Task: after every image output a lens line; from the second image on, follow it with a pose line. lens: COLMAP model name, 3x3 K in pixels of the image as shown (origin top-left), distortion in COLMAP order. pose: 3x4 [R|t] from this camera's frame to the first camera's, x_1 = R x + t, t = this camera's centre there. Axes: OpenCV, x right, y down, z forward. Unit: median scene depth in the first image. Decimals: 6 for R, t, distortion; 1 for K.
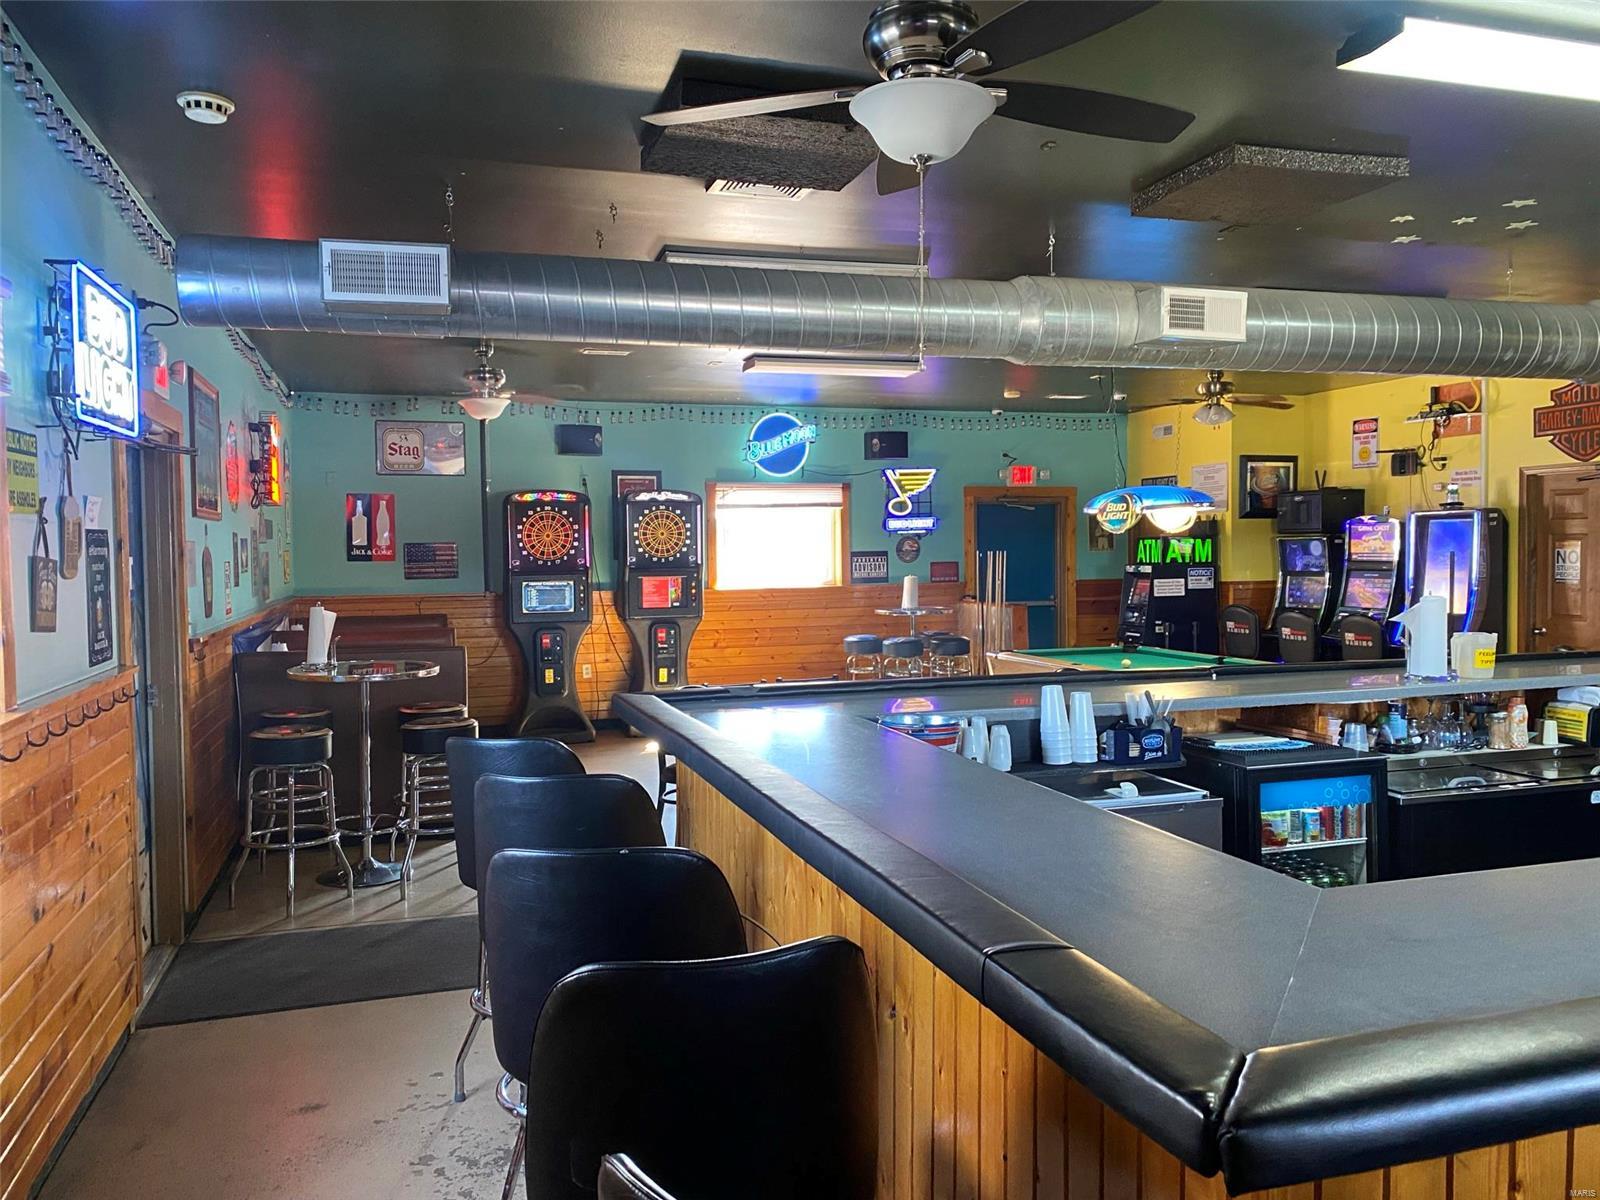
lens RADIAL K [[1218.9, 0, 815.7], [0, 1218.9, 579.8], [0, 0, 1]] dist [0.048778, -0.063213]
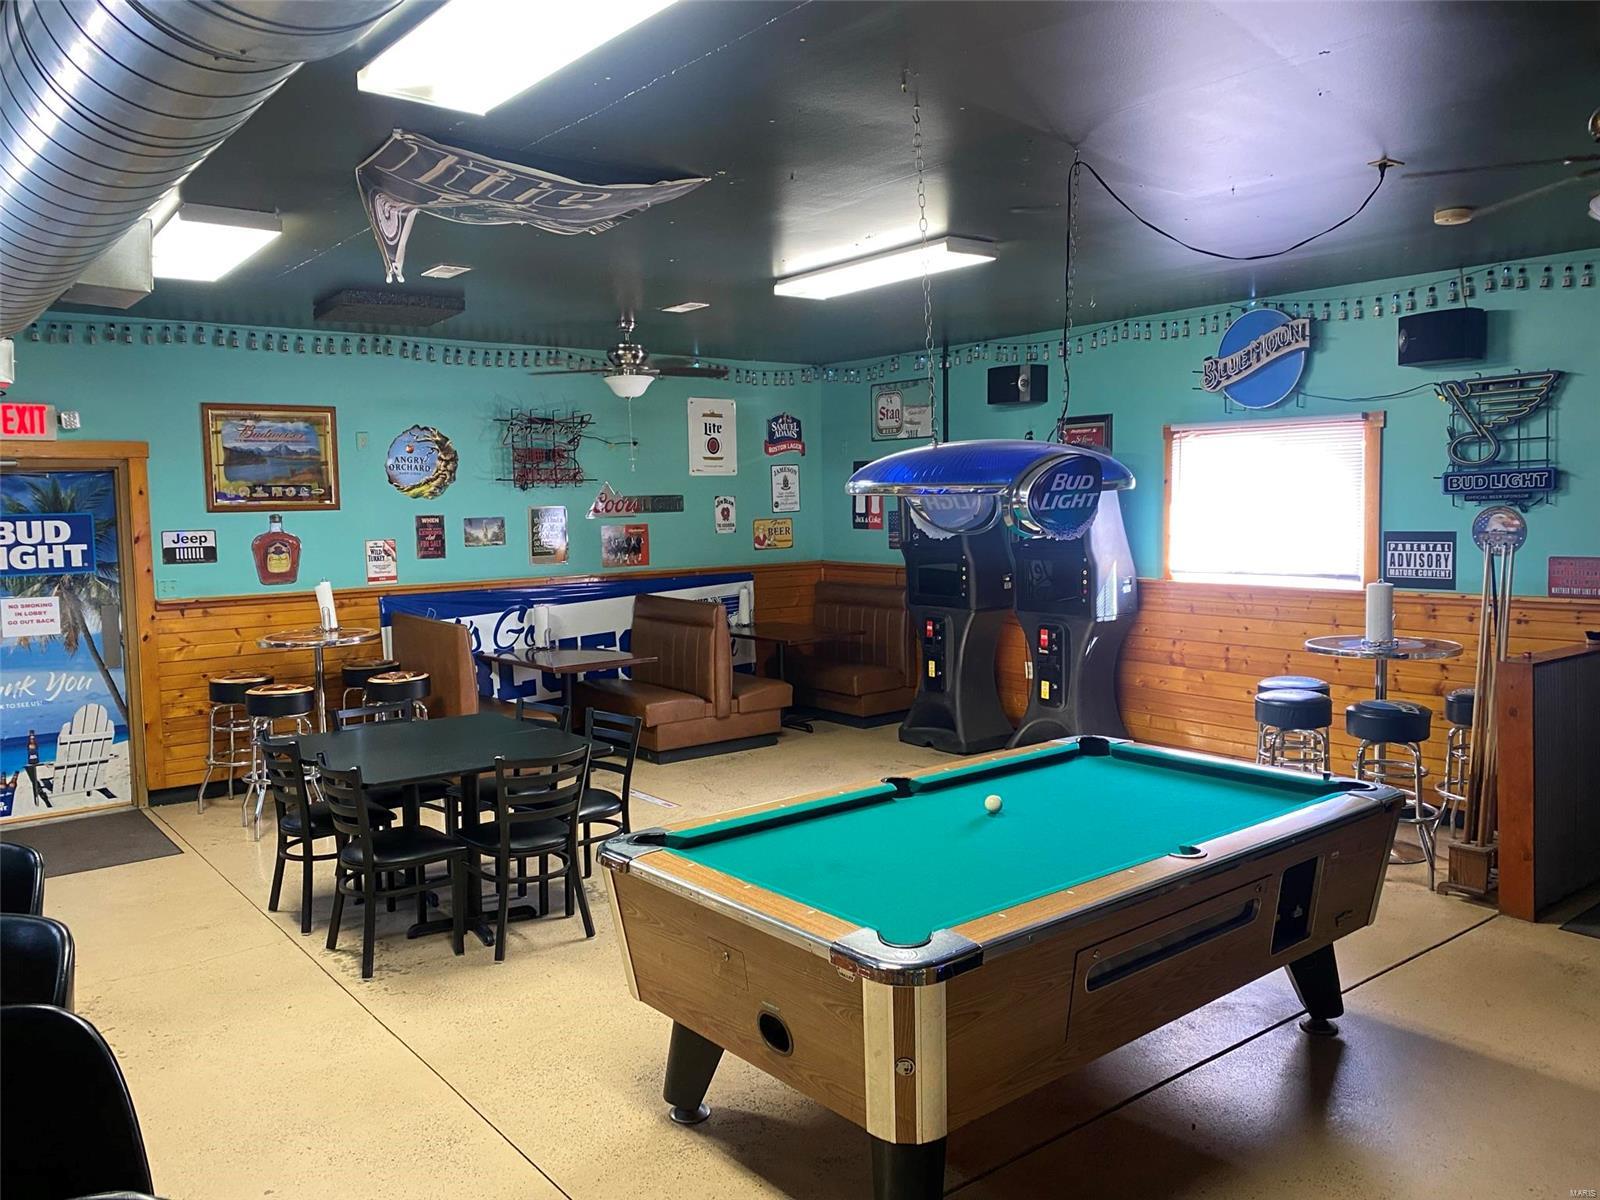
lens RADIAL K [[1218.9, 0, 802.1], [0, 1218.9, 596.8], [0, 0, 1]] dist [0.048778, -0.063213]
pose [[0.324422, 0.085633, -0.942028, 0.560372], [-0.010693, 0.996162, 0.086871, -0.045593], [0.945852, -0.018109, 0.324093, 0.631717]]
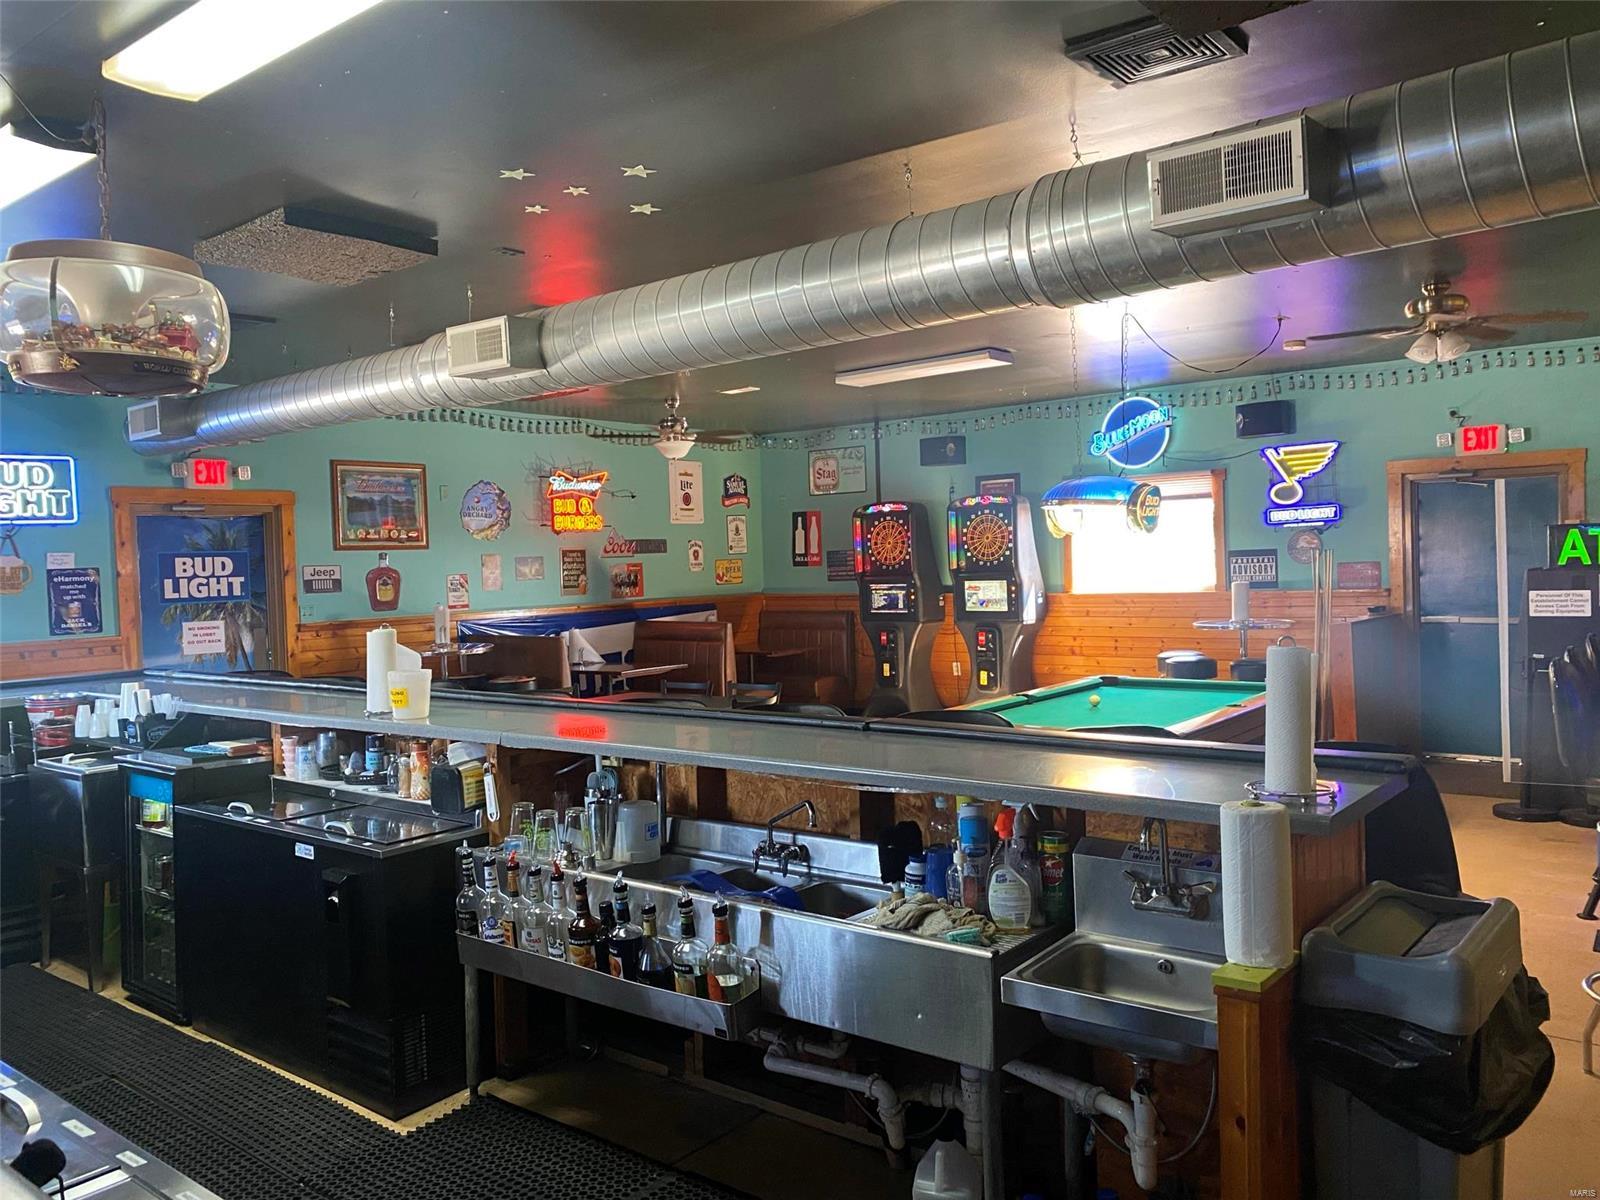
lens RADIAL K [[1218.9, 0, 792.8], [0, 1218.9, 595.2], [0, 0, 1]] dist [0.048778, -0.063213]
pose [[0.527064, 0.019844, -0.849594, 0.674820], [0.003459, 0.999669, 0.025495, -0.017244], [0.849819, -0.016377, 0.526821, 0.344316]]
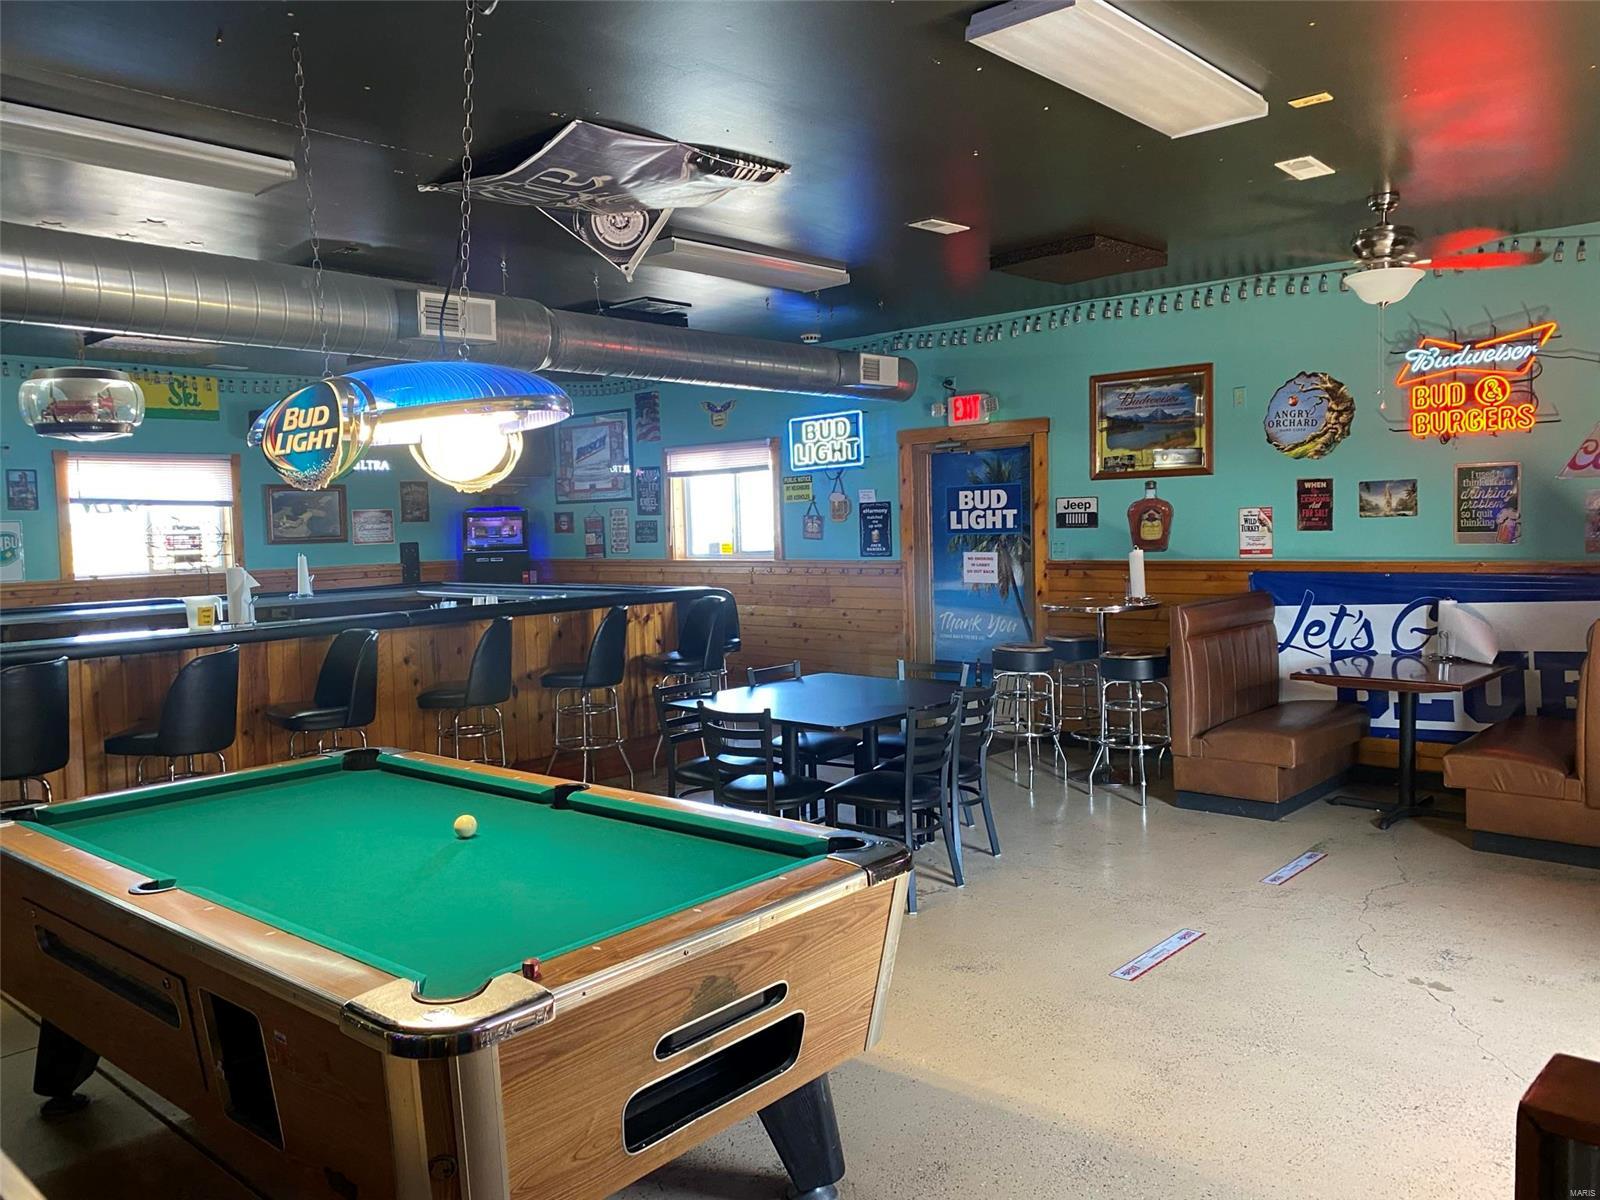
lens RADIAL K [[1218.9, 0, 797.2], [0, 1218.9, 592.8], [0, 0, 1]] dist [0.048778, -0.063213]
pose [[-0.879236, 0.063962, -0.472073, 0.279801], [0.024855, 0.995755, 0.088625, -0.030429], [0.475737, 0.066189, -0.877093, 1.137954]]
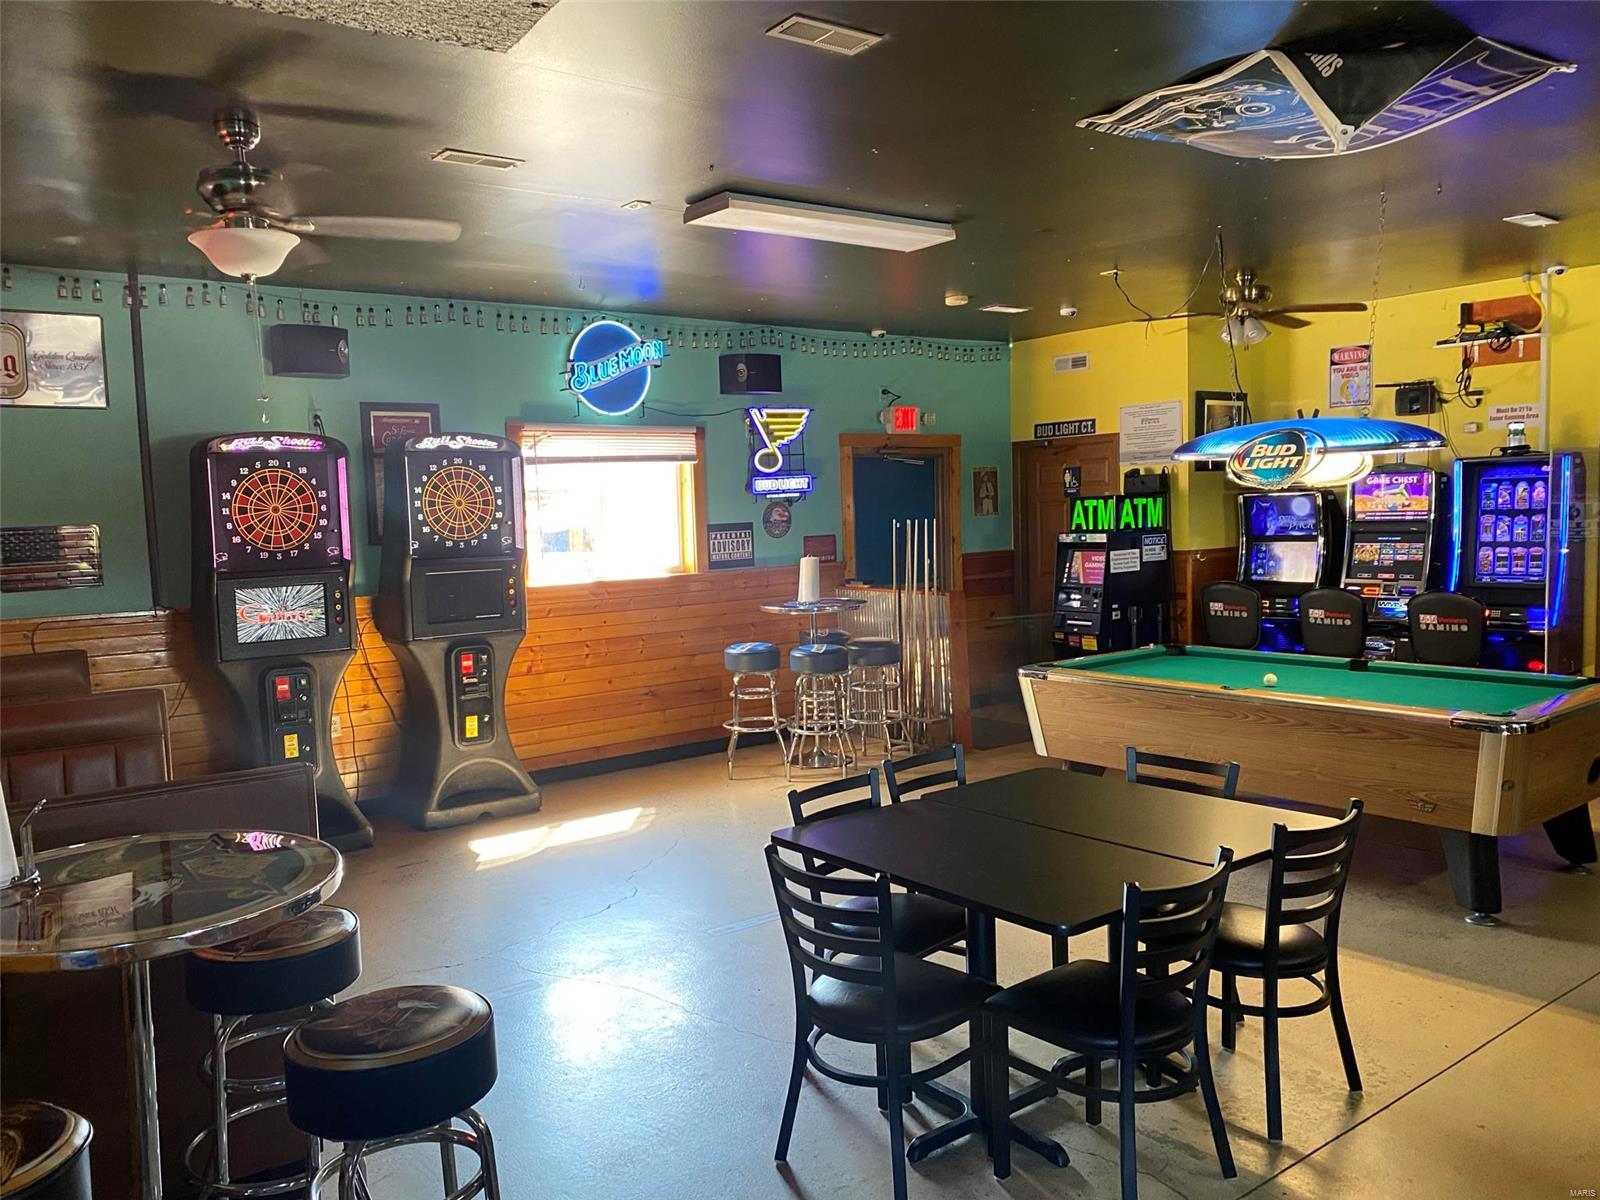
lens RADIAL K [[1218.9, 0, 793.7], [0, 1218.9, 593.3], [0, 0, 1]] dist [0.048778, -0.063213]
pose [[0.947496, -0.041172, 0.317106, -0.171478], [0.028847, 0.998638, 0.043468, -0.014256], [-0.318464, -0.032038, 0.947393, 0.356345]]
